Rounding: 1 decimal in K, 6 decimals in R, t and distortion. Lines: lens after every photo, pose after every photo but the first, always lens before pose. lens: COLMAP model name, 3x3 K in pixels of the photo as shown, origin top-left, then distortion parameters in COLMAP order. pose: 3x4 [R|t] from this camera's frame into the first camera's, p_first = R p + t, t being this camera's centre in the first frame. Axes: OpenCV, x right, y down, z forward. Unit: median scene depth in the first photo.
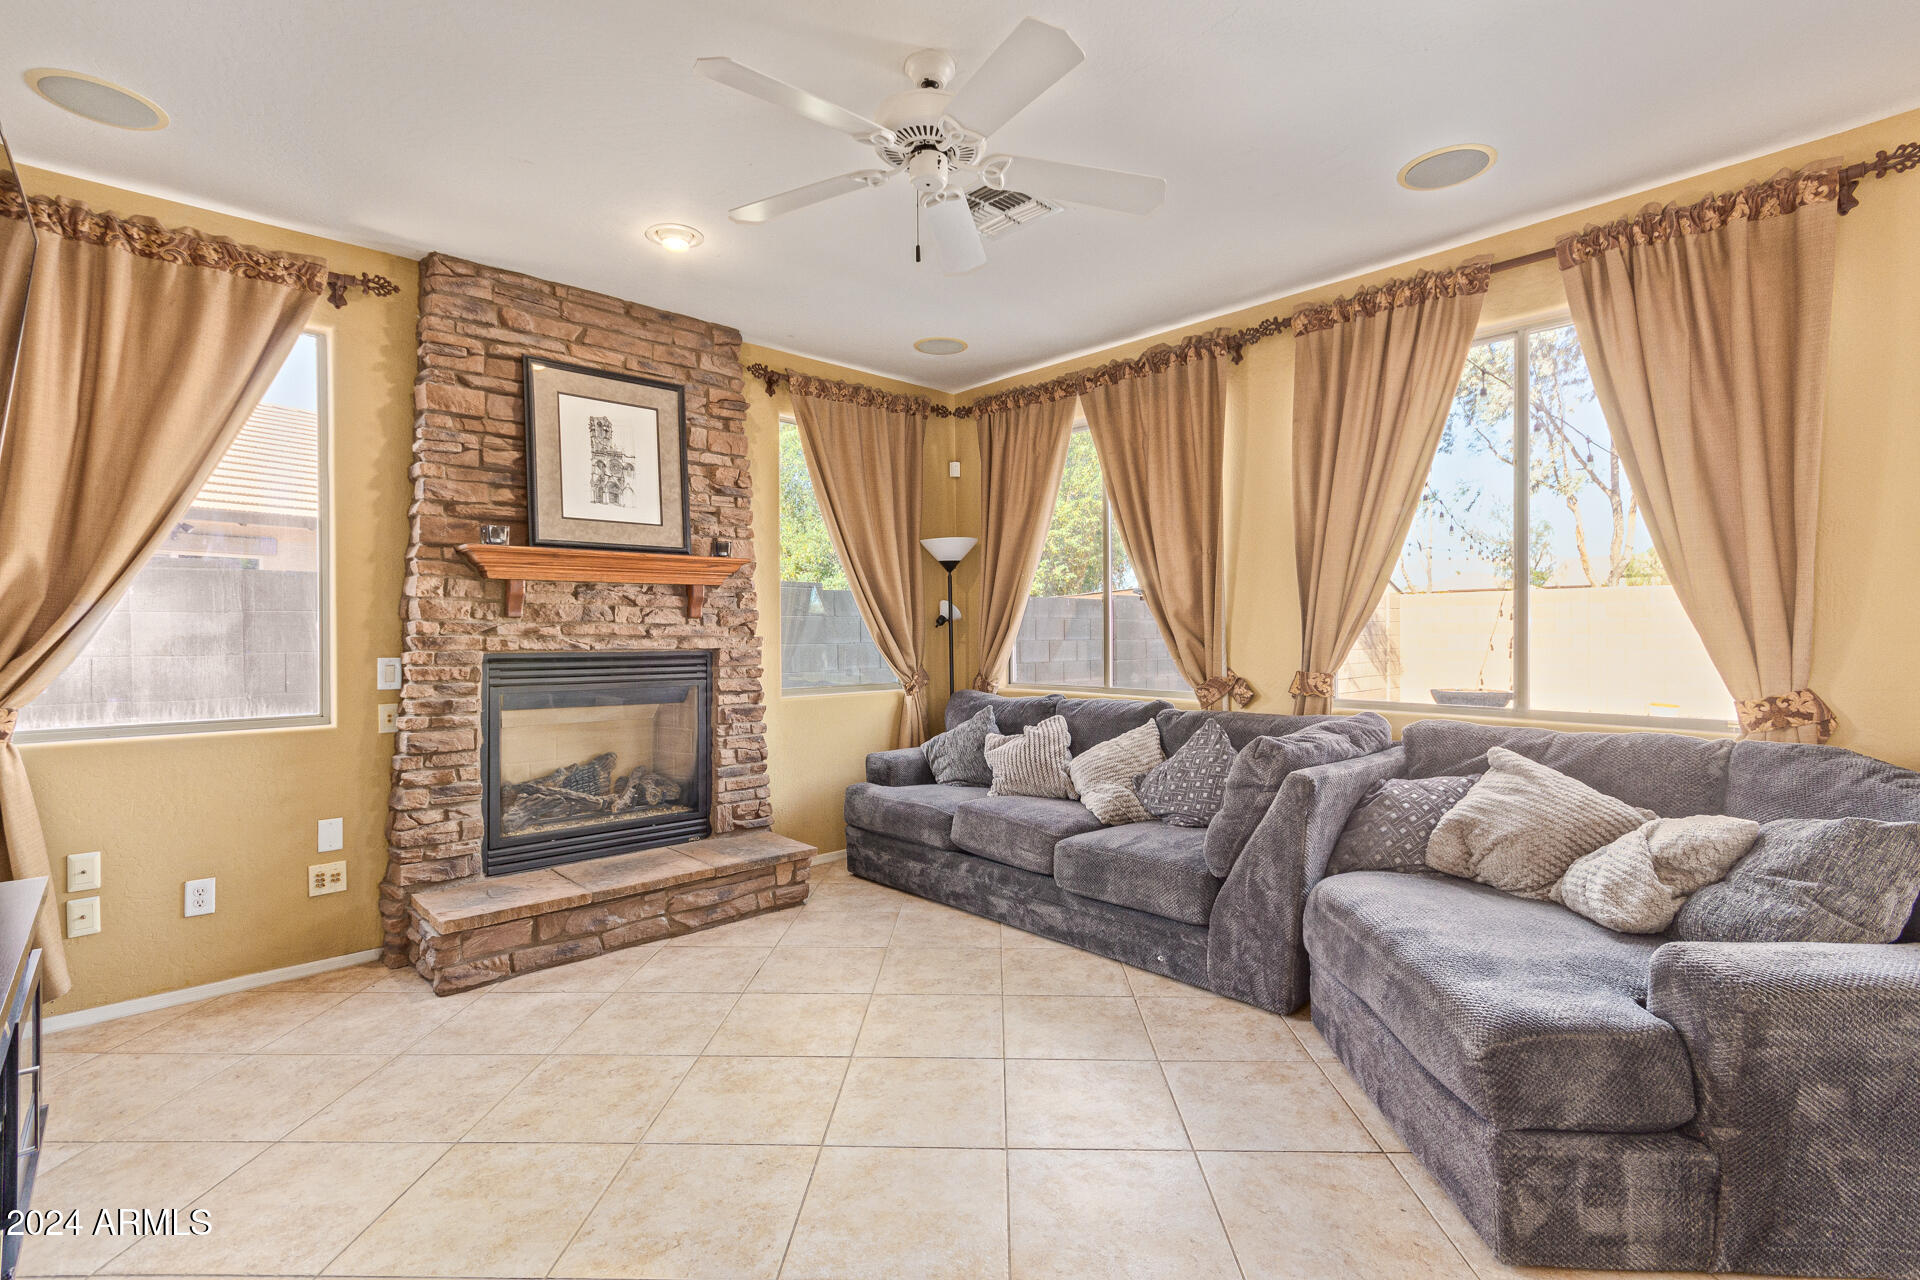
lens RADIAL K [[868.9, 0, 961.4], [0, 868.9, 624.9], [0, 0, 1]] dist [-0.012723, -0.000099]
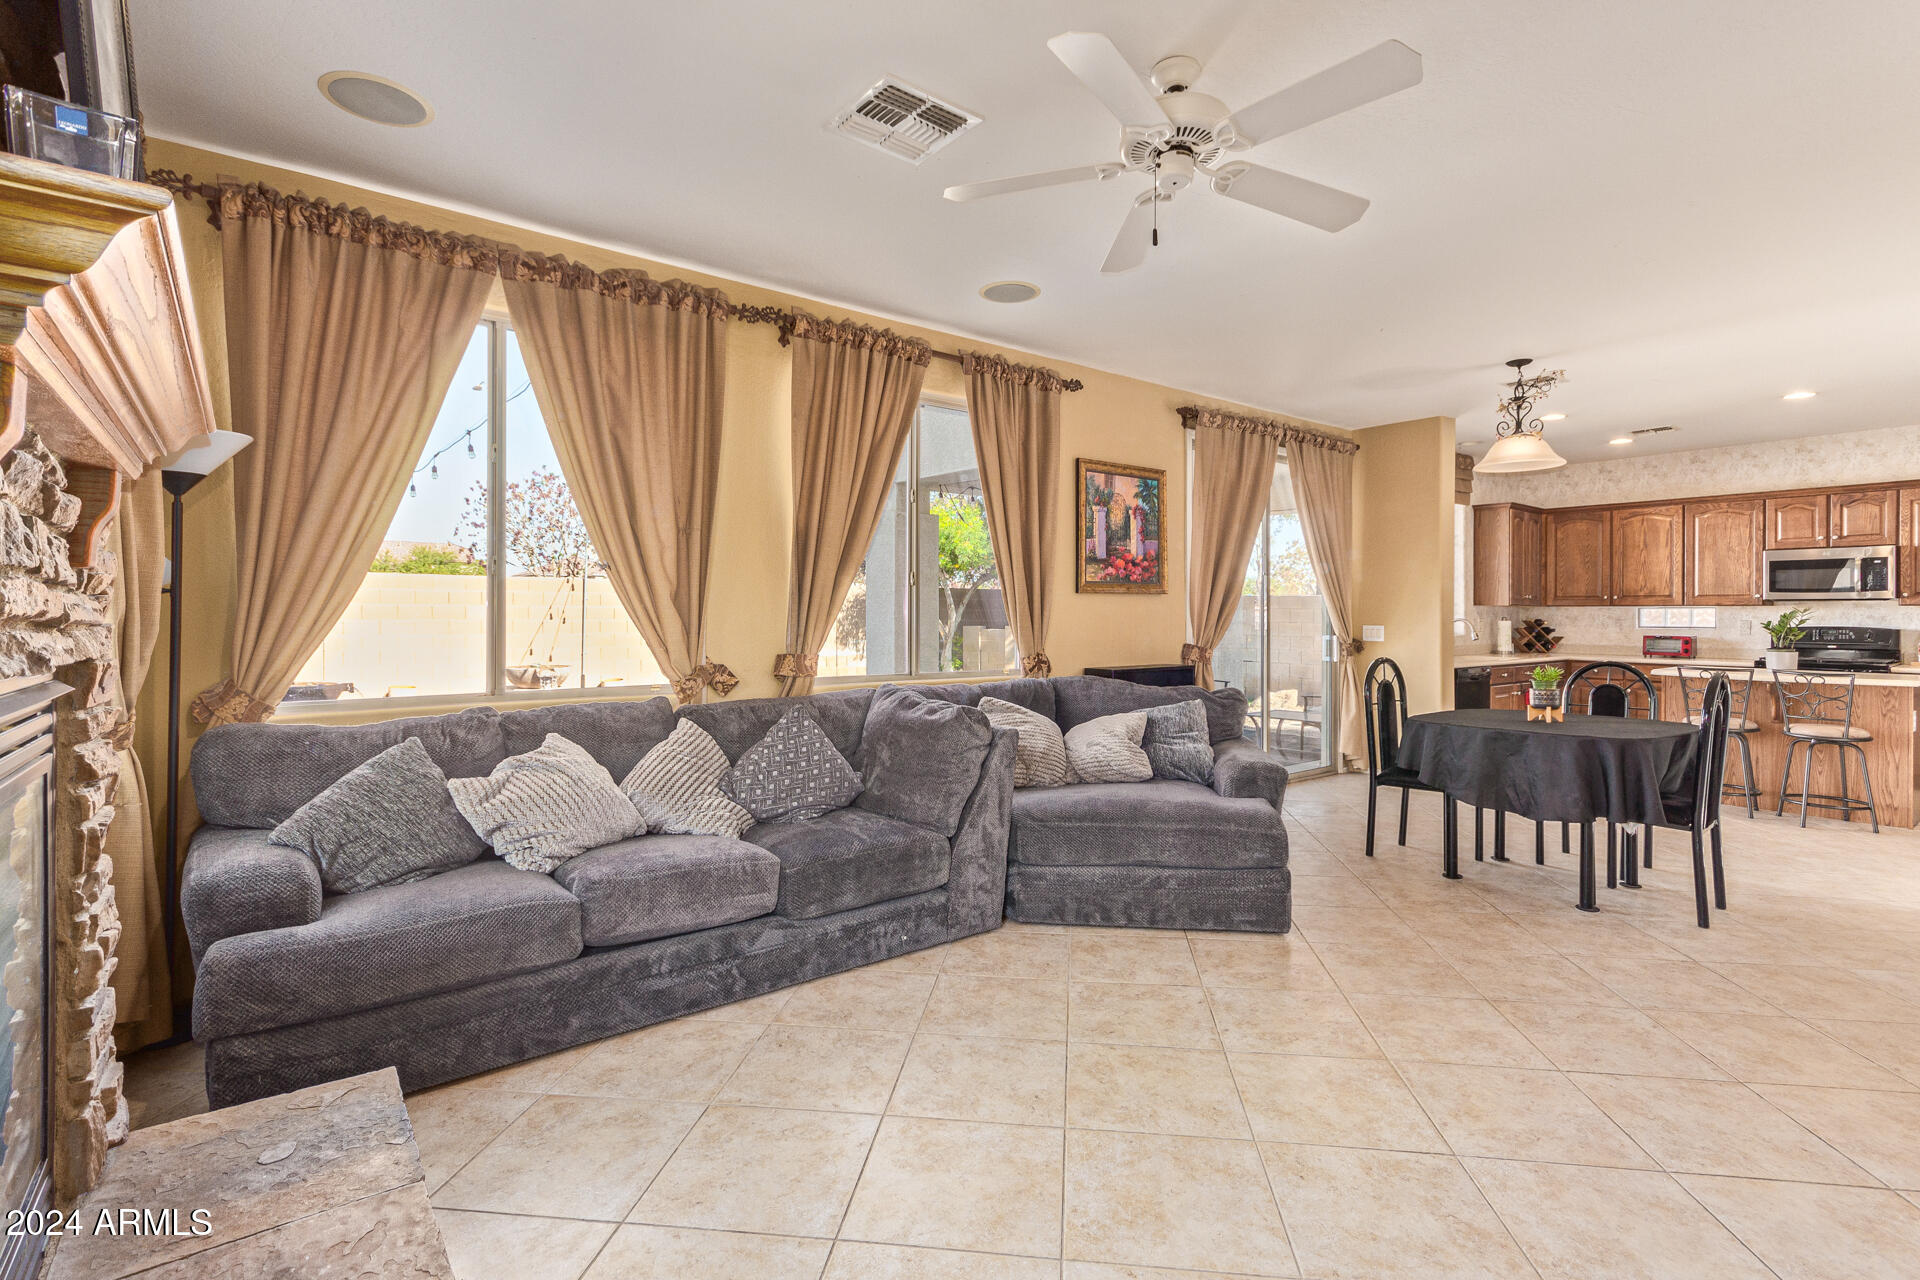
lens RADIAL K [[899.7, 0, 960.5], [0, 899.7, 607.8], [0, 0, 1]] dist [0.003699, 0.000418]
pose [[0.094874, 0.012465, 0.995411, -0.669162], [-0.011945, 0.999864, -0.011382, 0.006973], [-0.995418, -0.010811, 0.095010, 0.682042]]
